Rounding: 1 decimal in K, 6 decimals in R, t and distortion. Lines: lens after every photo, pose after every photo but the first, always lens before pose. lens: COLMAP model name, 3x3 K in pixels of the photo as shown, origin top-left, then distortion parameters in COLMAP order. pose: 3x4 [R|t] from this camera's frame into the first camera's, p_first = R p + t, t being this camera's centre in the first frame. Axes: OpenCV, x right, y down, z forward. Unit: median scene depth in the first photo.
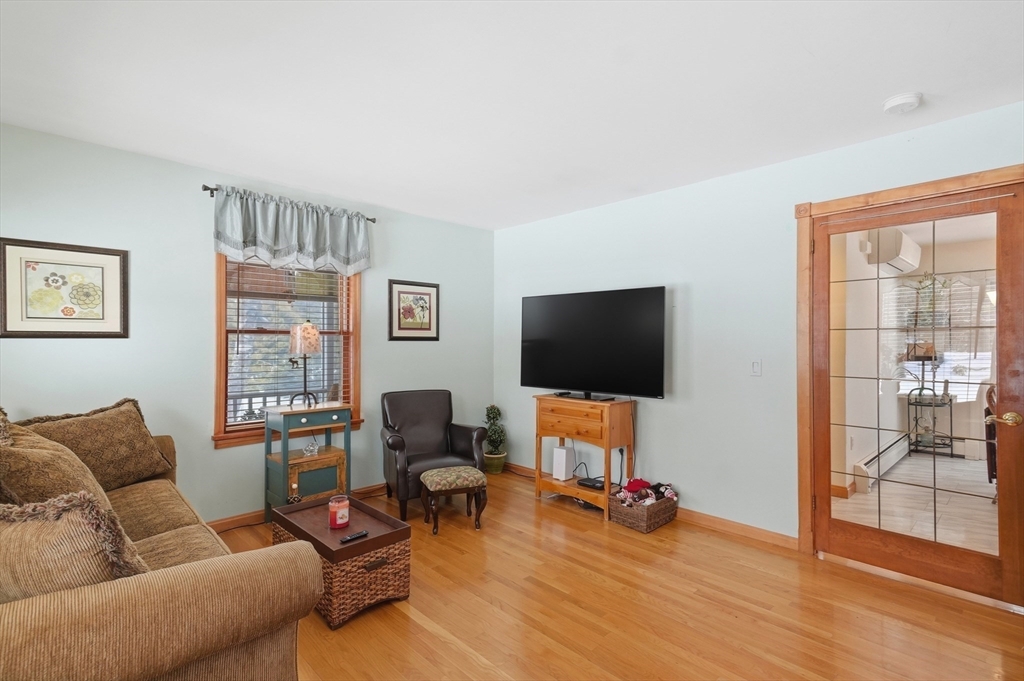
lens RADIAL K [[496.8, 0, 506.4], [0, 496.8, 341.8], [0, 0, 1]] dist [0.002942, 0.001102]
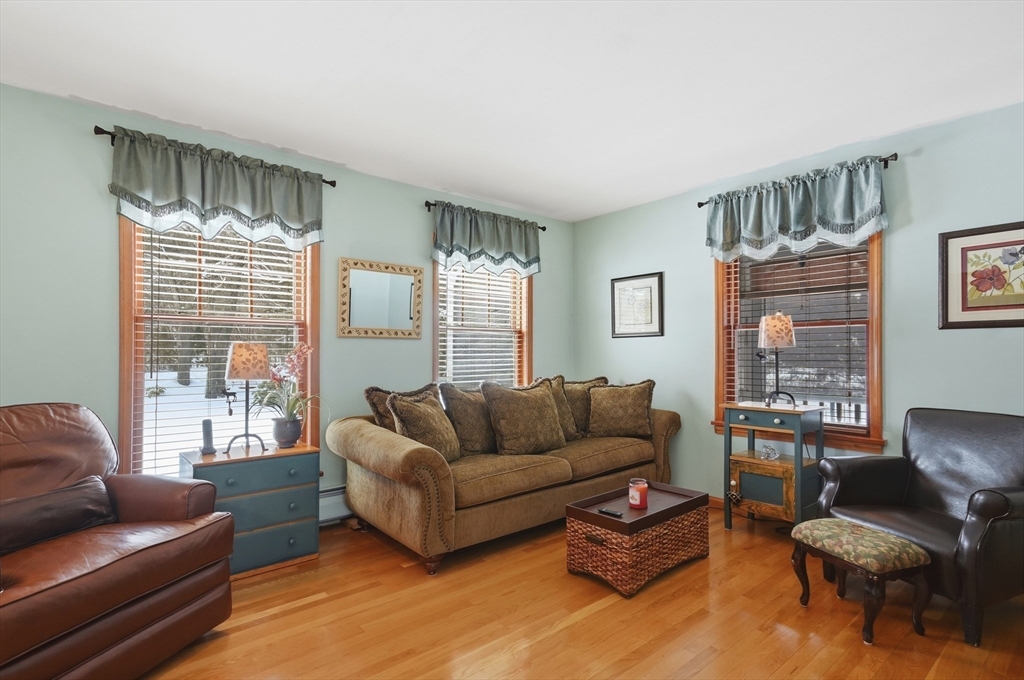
lens RADIAL K [[496.8, 0, 507.4], [0, 496.8, 345.5], [0, 0, 1]] dist [0.002942, 0.001102]
pose [[-0.070874, -0.011778, -0.997416, 0.486582], [0.005100, 0.999913, -0.012170, 0.026327], [0.997472, -0.005949, -0.070808, 0.529295]]
